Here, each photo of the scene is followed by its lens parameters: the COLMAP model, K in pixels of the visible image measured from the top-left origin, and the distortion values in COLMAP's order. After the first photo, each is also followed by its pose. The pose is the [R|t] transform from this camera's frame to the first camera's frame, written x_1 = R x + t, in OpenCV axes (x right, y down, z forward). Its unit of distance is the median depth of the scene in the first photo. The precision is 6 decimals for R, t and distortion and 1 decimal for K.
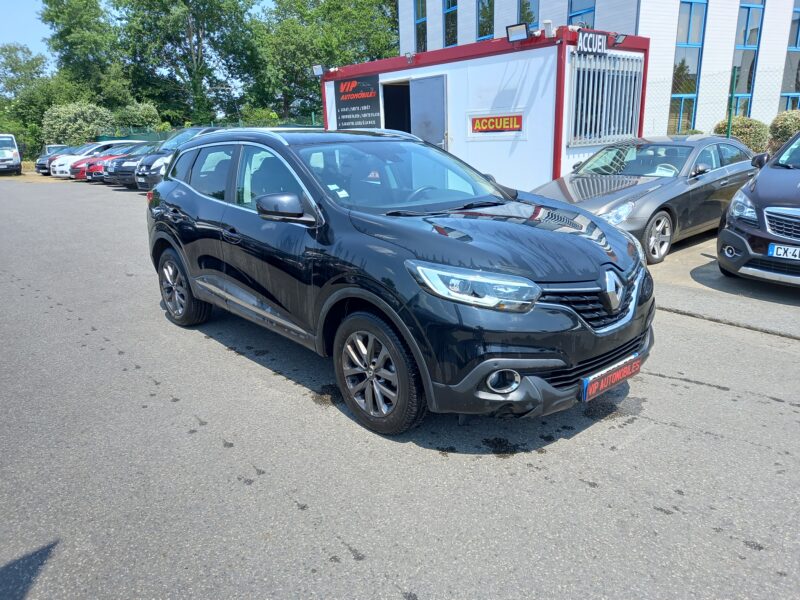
lens RADIAL K [[585.7, 0, 404.9], [0, 585.7, 288.8], [0, 0, 1]] dist [0.091252, -0.090972]
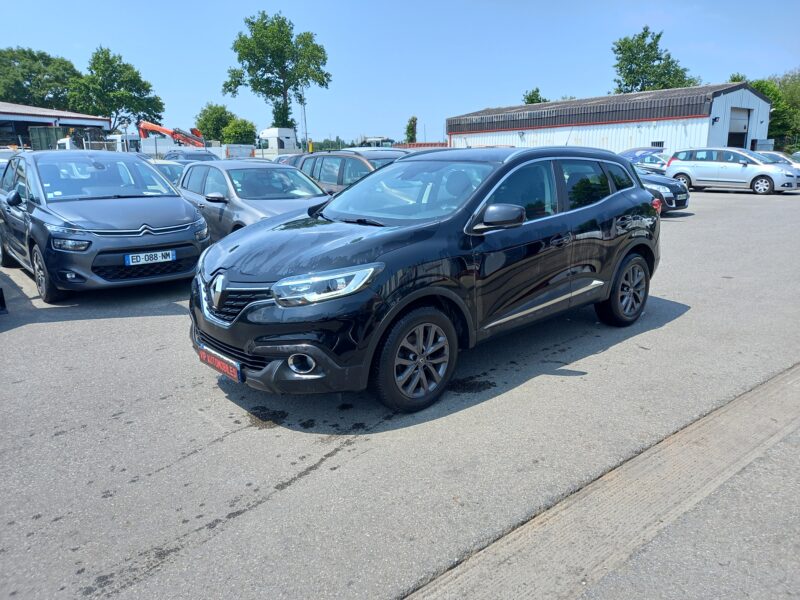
lens RADIAL K [[585.7, 0, 404.9], [0, 585.7, 288.8], [0, 0, 1]] dist [0.091252, -0.090972]
pose [[0.011150, 0.247598, -0.968799, 0.361667], [-0.241649, 0.940809, 0.237664, -0.090251], [0.970300, 0.231459, 0.070322, 0.304513]]
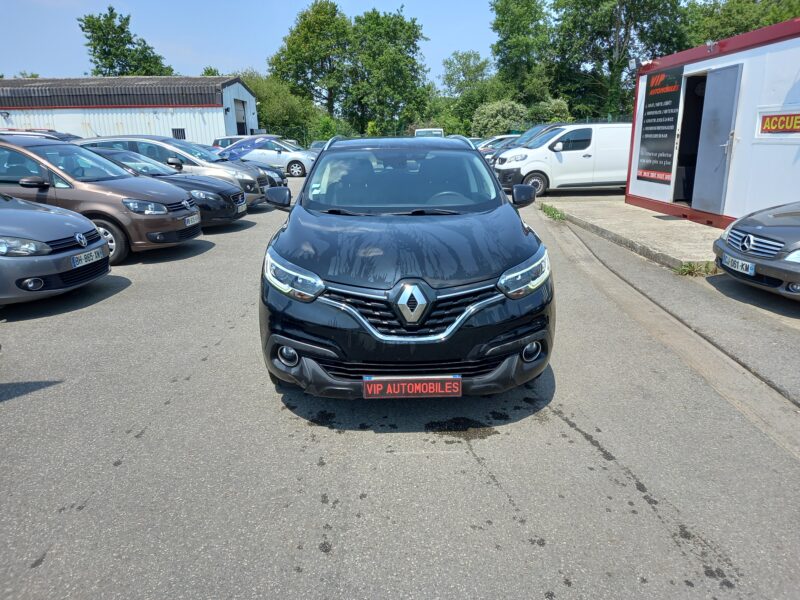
lens RADIAL K [[585.7, 0, 404.9], [0, 585.7, 288.8], [0, 0, 1]] dist [0.091252, -0.090972]
pose [[0.764524, 0.180272, -0.618874, 0.231161], [-0.171902, 0.982347, 0.073790, -0.023212], [0.621251, 0.049971, 0.782017, 0.043873]]
